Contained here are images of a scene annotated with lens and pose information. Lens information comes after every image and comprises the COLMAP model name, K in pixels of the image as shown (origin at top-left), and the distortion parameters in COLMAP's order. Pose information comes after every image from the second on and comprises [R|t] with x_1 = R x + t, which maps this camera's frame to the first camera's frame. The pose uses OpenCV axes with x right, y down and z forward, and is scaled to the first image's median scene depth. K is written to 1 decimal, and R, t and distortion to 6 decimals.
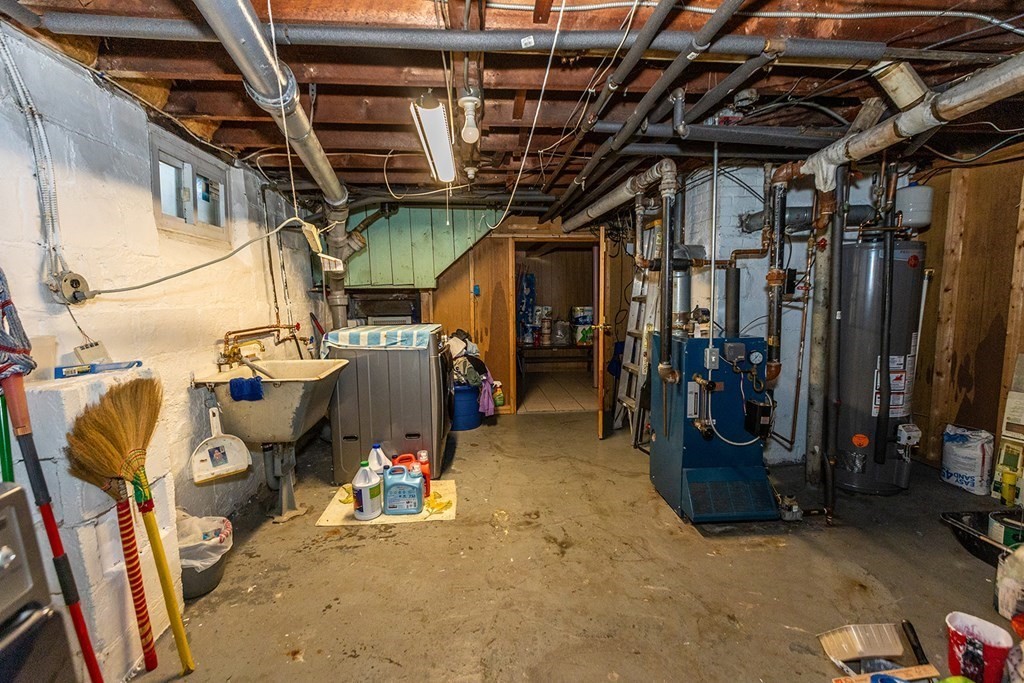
lens RADIAL K [[455.3, 0, 512.6], [0, 455.3, 340.3], [0, 0, 1]] dist [0.005313, 0.000517]
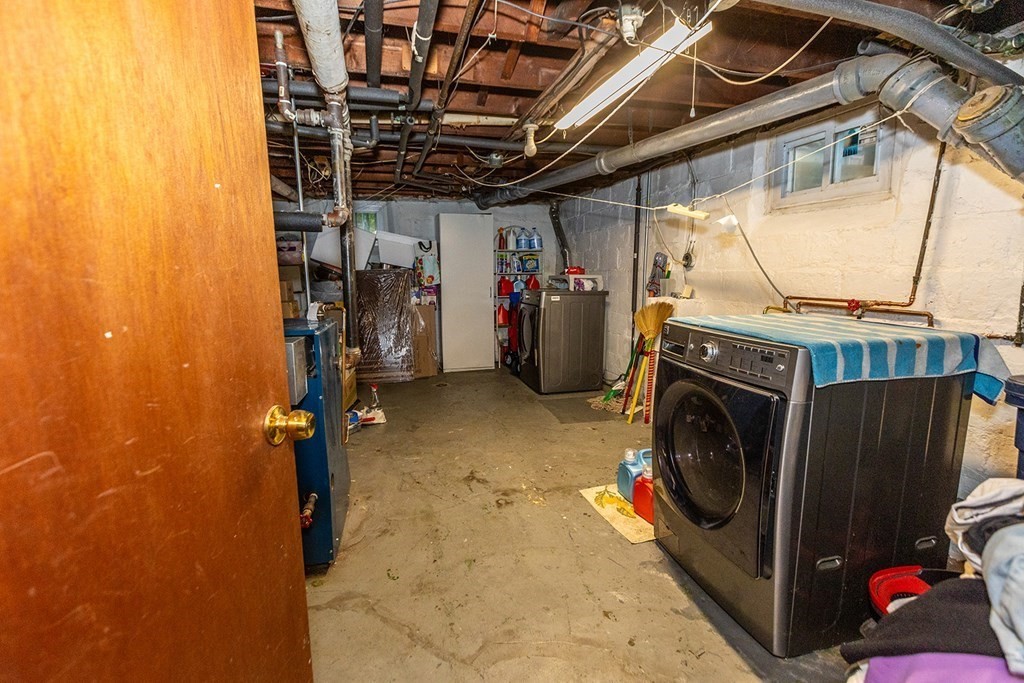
lens RADIAL K [[455.3, 0, 510.2], [0, 455.3, 340.0], [0, 0, 1]] dist [0.005313, 0.000517]
pose [[-0.982556, 0.048019, -0.179662, 0.185310], [0.000200, 0.966361, 0.257189, -0.184385], [0.185968, 0.252667, -0.949513, 1.831980]]
